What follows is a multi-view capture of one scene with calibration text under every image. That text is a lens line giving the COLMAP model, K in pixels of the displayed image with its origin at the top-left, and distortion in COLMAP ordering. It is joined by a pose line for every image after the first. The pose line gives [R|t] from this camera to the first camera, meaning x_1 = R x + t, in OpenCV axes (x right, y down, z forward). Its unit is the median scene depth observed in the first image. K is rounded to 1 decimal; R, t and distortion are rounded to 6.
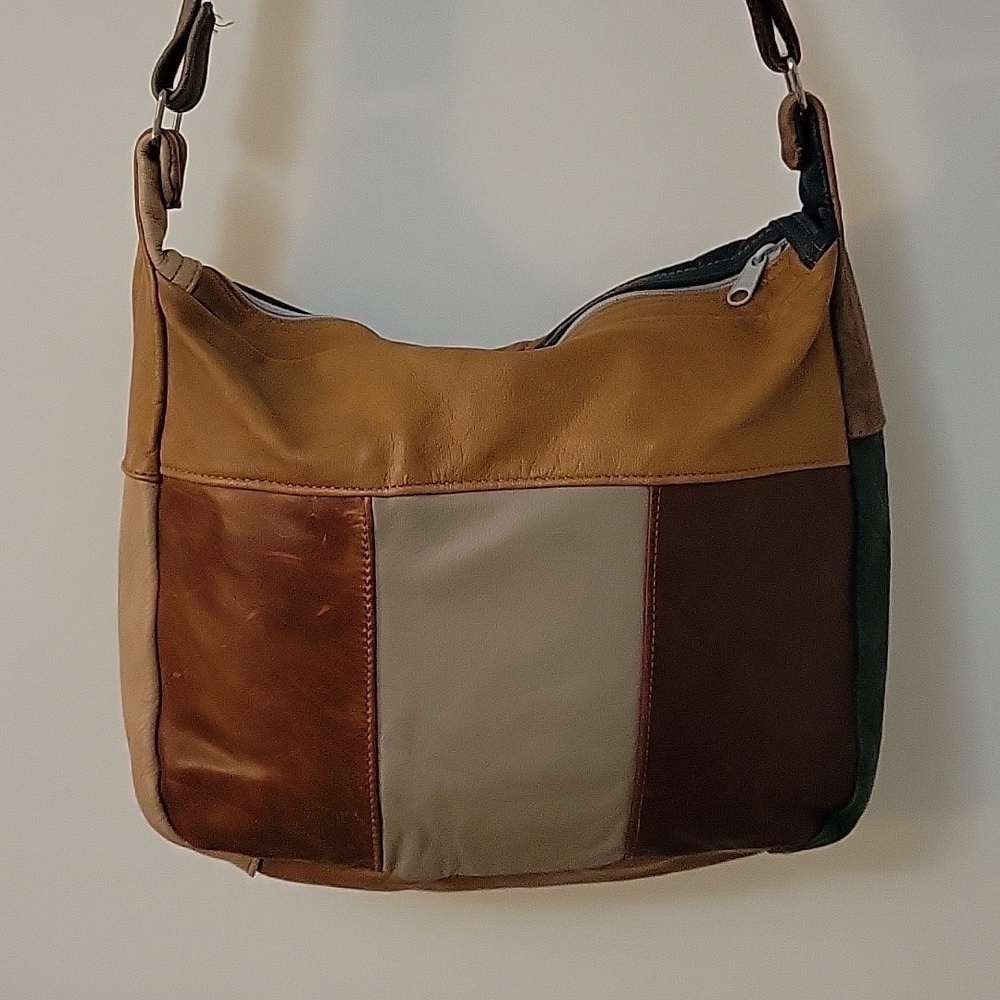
lens RADIAL K [[1641.8, 0, 500.0], [0, 1641.8, 500.0], [0, 0, 1]] dist [0.027764, 0.099782]
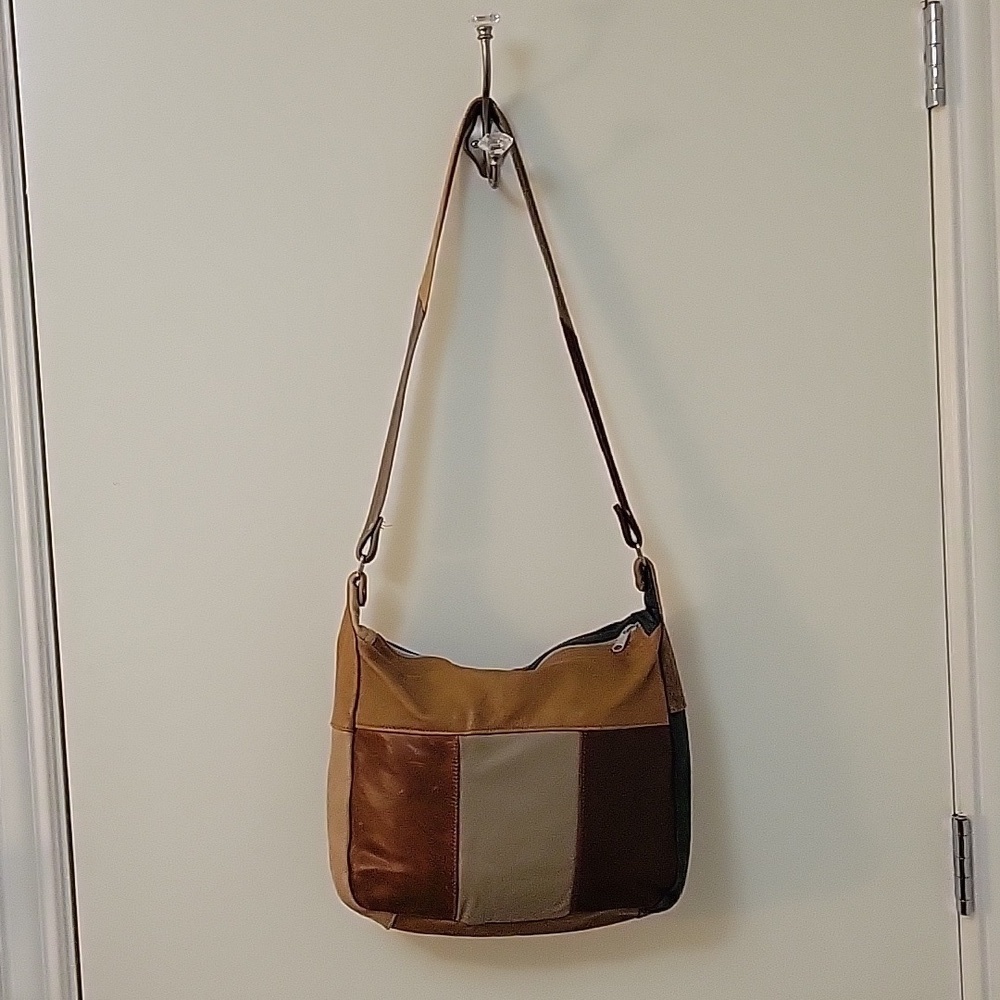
lens RADIAL K [[1345.8, 0, 500.0], [0, 1345.8, 500.0], [0, 0, 1]] dist [0.024157, 0.025205]
pose [[0.997969, 0.012920, 0.062385, -0.131272], [0.001879, 0.972828, -0.231522, 0.103760], [-0.063681, 0.231169, 0.970827, -0.810995]]
